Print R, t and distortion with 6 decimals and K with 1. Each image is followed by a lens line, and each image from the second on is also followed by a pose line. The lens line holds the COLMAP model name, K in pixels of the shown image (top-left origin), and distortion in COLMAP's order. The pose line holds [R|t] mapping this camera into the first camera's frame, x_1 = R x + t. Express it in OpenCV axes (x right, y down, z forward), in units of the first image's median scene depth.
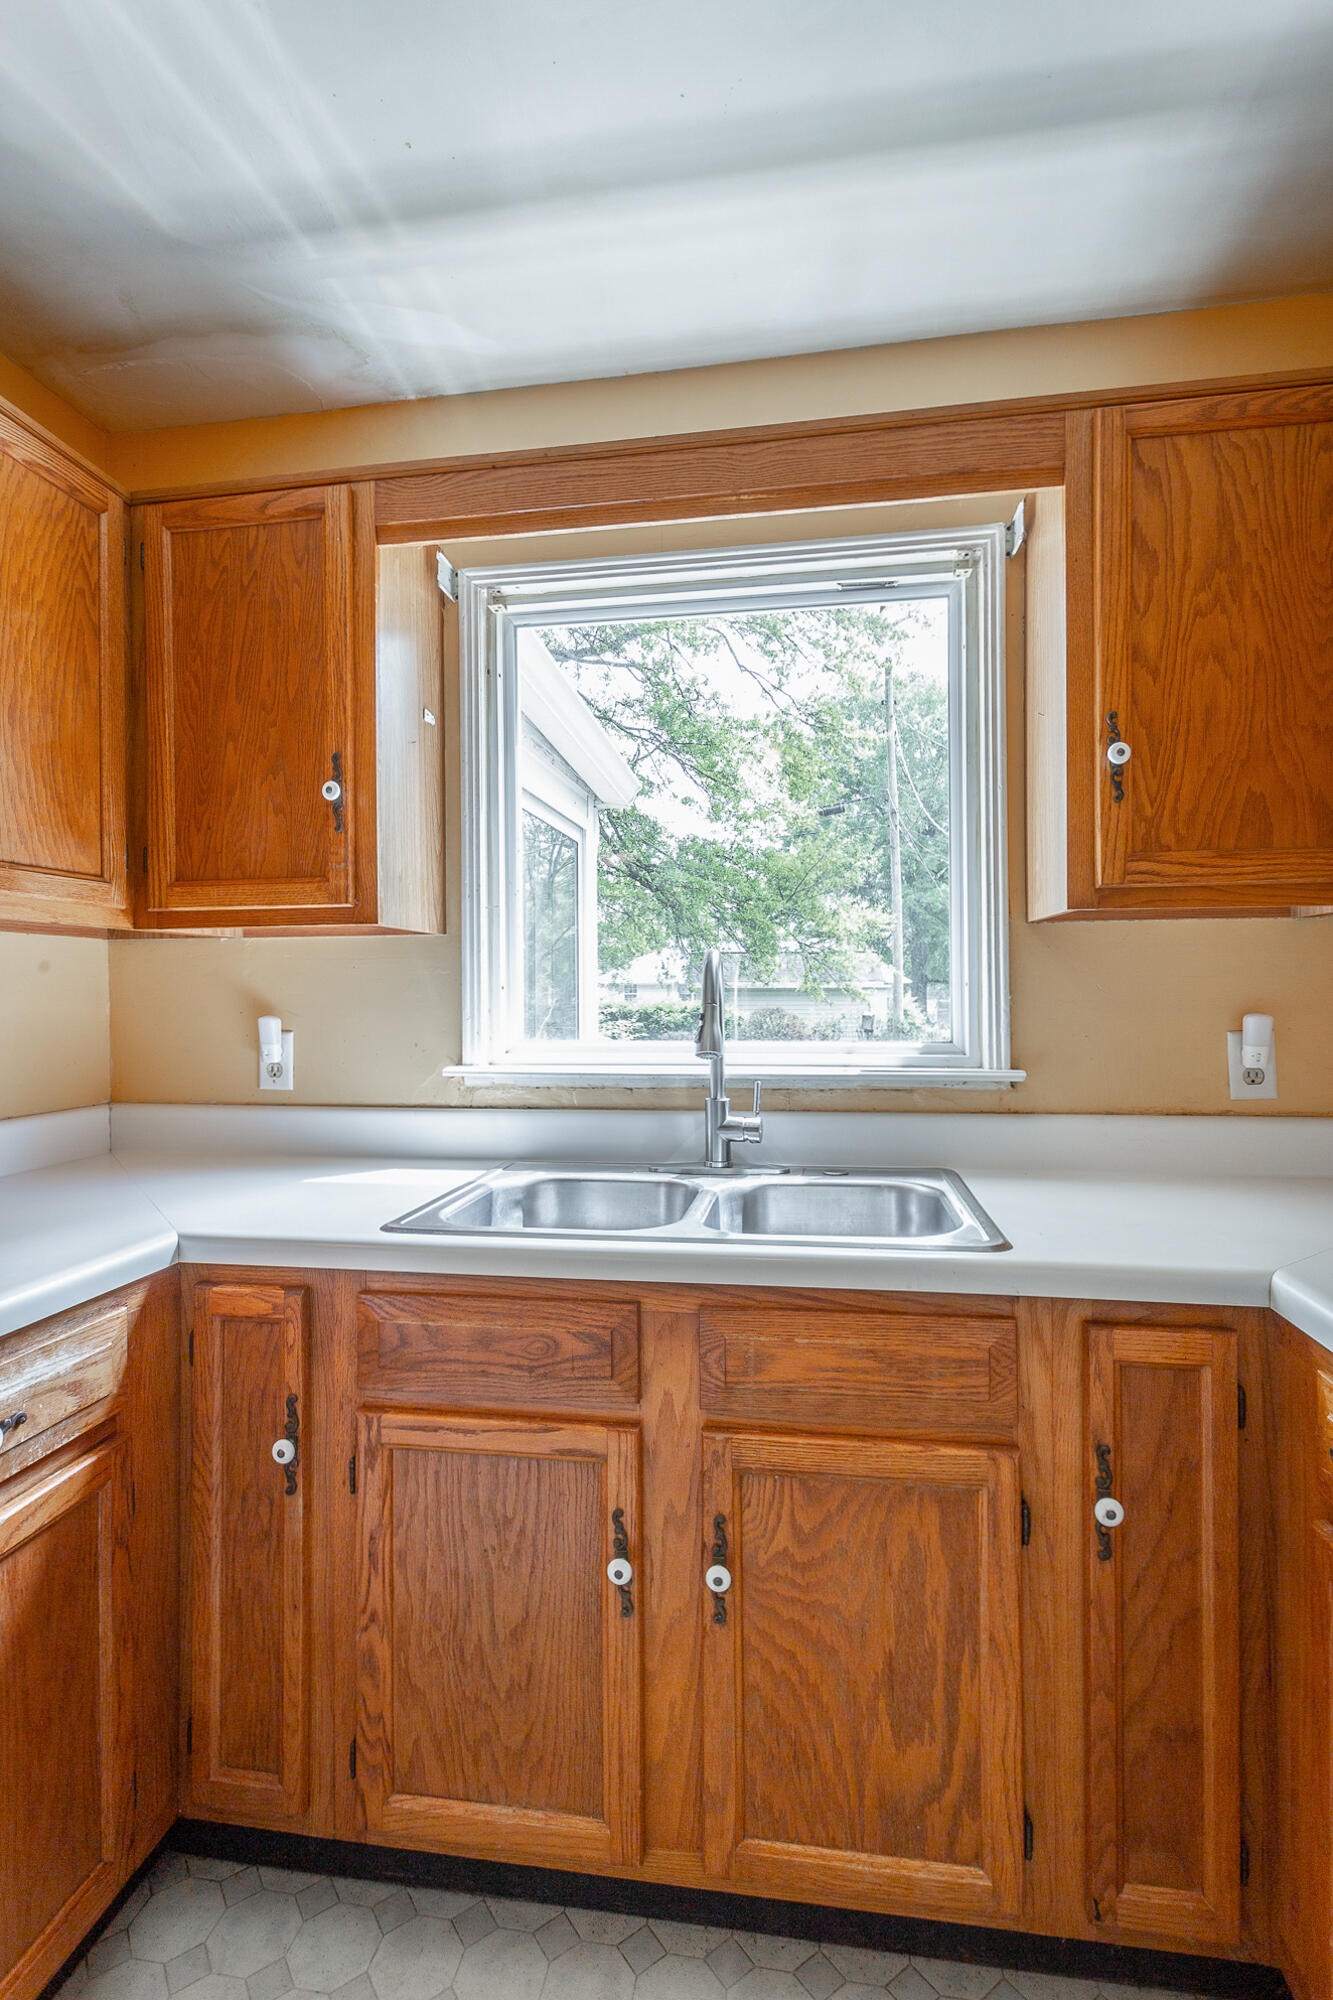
lens RADIAL K [[954.7, 0, 669.7], [0, 954.7, 998.2], [0, 0, 1]] dist [0.001164, 0.001148]
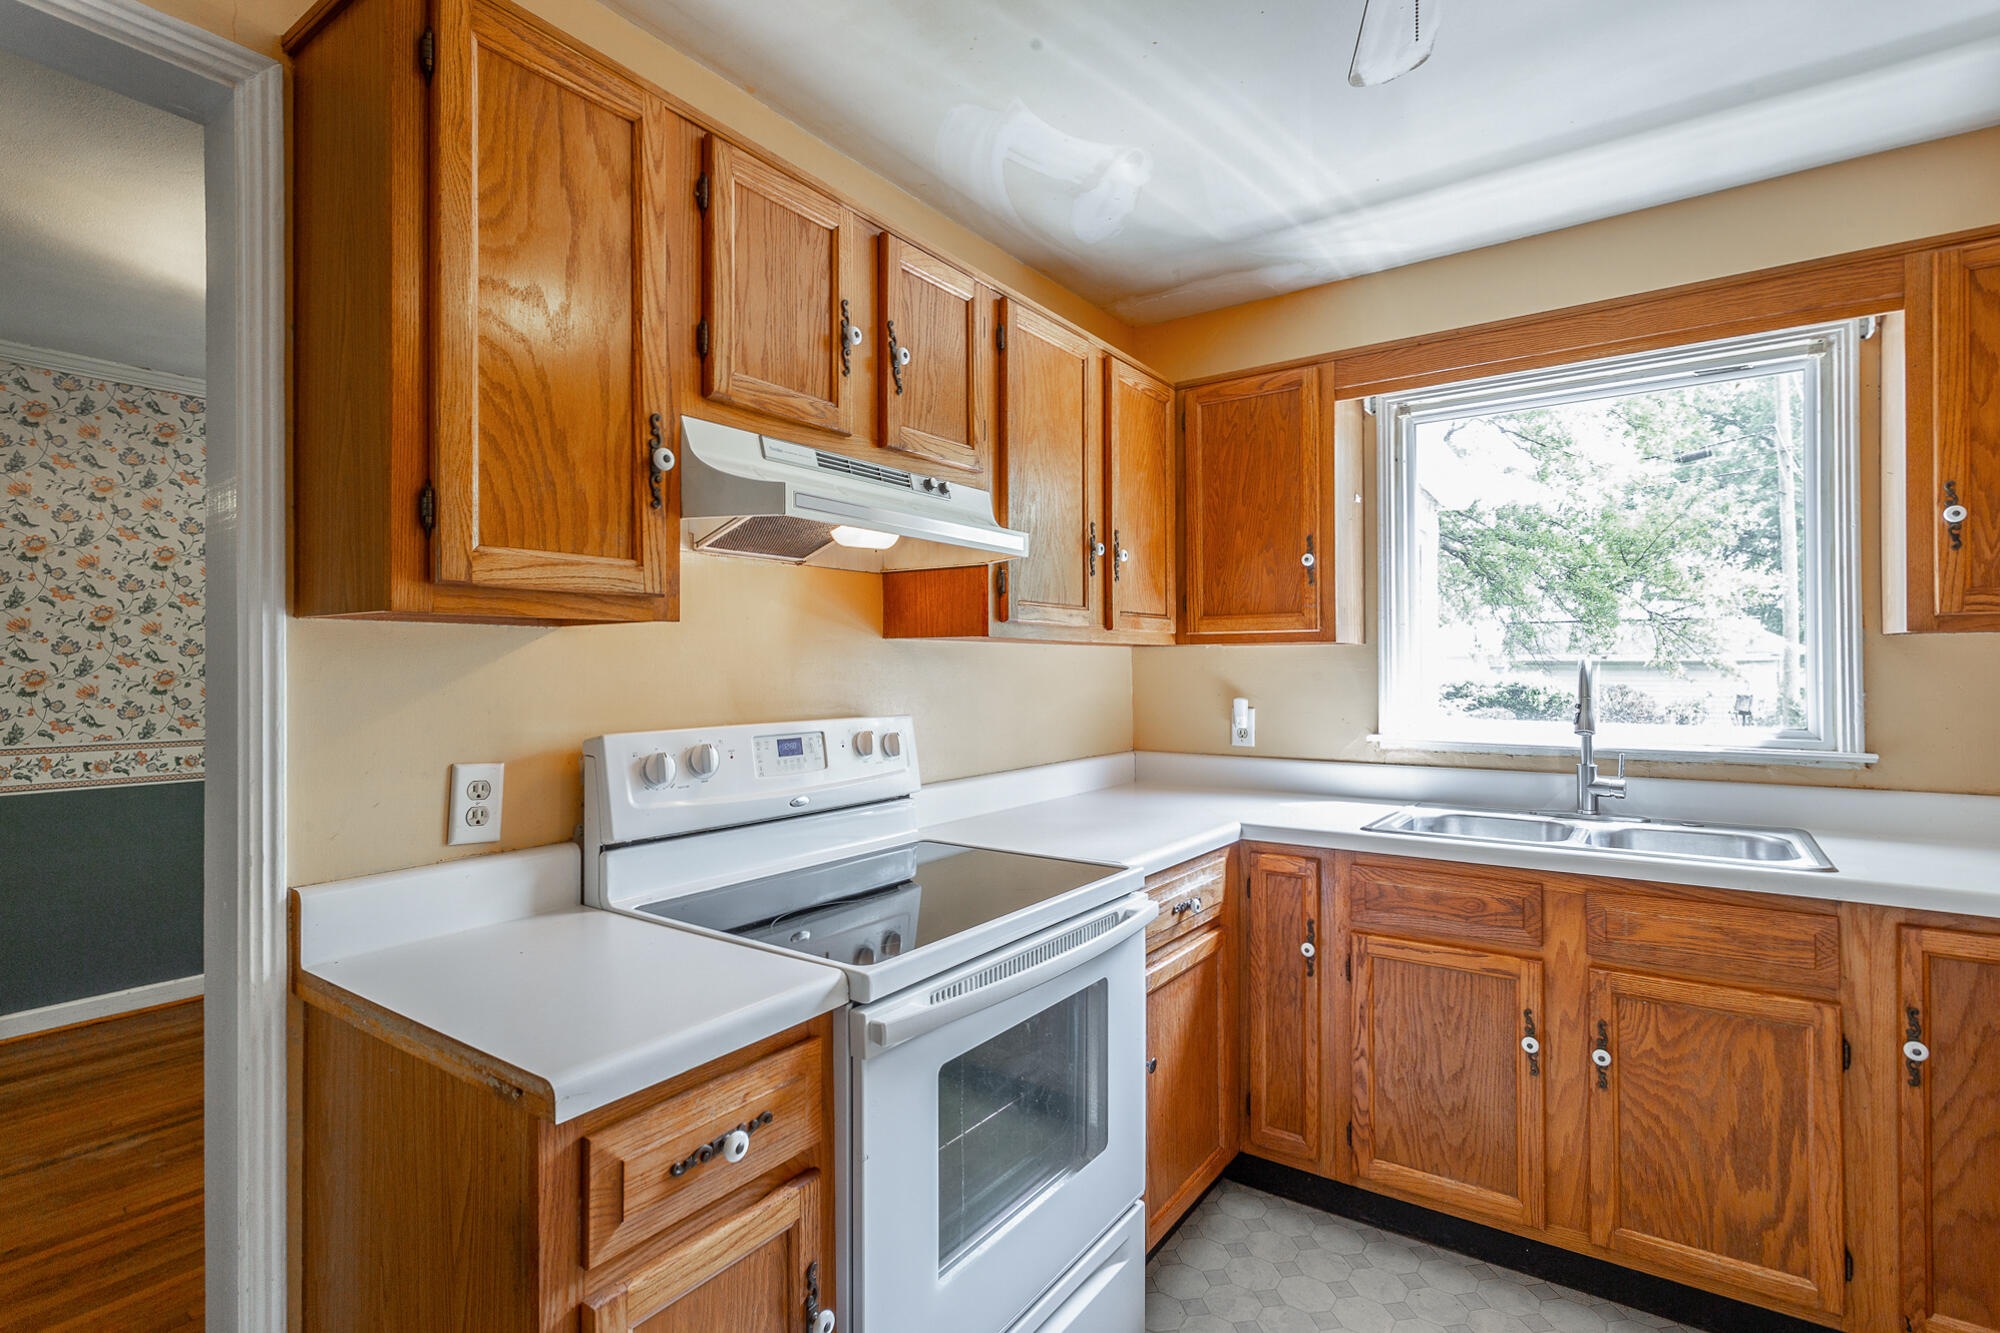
lens RADIAL K [[954.7, 0, 998.5], [0, 954.7, 661.1], [0, 0, 1]] dist [0.001164, 0.001148]
pose [[0.895523, 0.001302, -0.445014, -0.121466], [-0.004678, 0.999968, -0.006487, -0.039242], [0.444991, 0.007891, 0.895500, -0.761639]]
